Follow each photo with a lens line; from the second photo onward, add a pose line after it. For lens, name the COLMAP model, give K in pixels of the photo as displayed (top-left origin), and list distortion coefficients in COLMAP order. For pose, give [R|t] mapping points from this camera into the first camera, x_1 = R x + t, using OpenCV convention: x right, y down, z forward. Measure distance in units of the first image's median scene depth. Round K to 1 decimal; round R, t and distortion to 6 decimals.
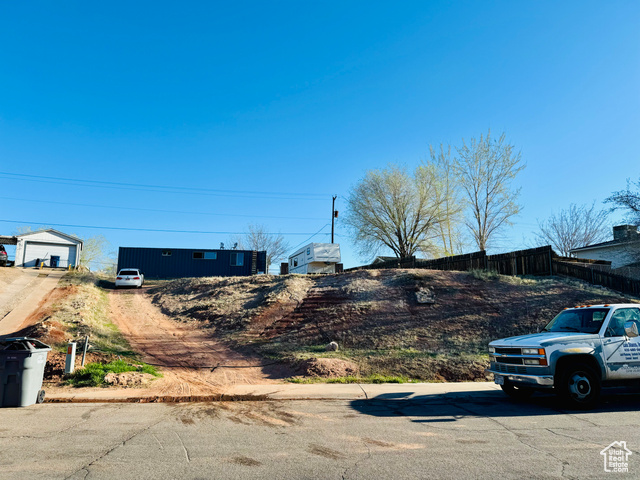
lens RADIAL K [[457.3, 0, 315.1], [0, 457.3, 223.9], [0, 0, 1]] dist [0.058423, -0.084293]
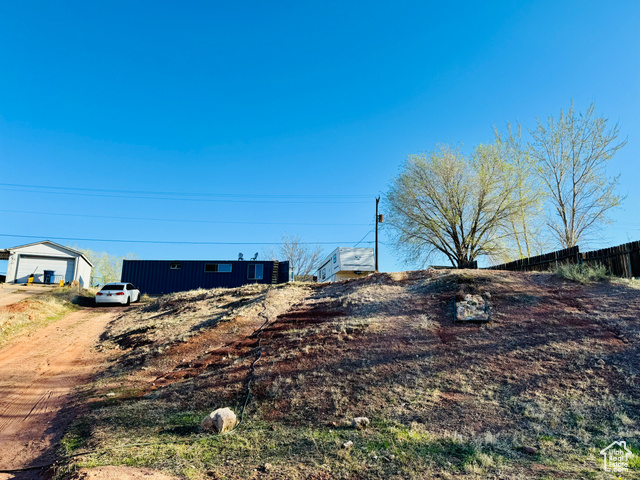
lens RADIAL K [[457.3, 0, 315.1], [0, 457.3, 223.9], [0, 0, 1]] dist [0.058423, -0.084293]
pose [[0.988397, -0.033193, -0.148224, 0.094986], [0.025716, 0.998312, -0.052076, 0.054894], [0.149703, 0.047660, 0.987582, 0.287432]]
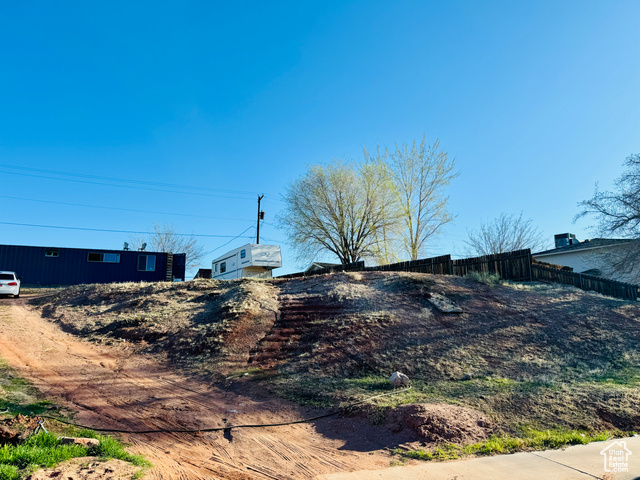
lens RADIAL K [[457.4, 0, 322.7], [0, 457.4, 218.9], [0, 0, 1]] dist [0.051559, -0.080276]
pose [[0.967301, 0.040333, 0.250405, -0.115941], [-0.030725, 0.998638, -0.042162, 0.035821], [-0.251765, 0.033090, 0.967223, 0.193670]]
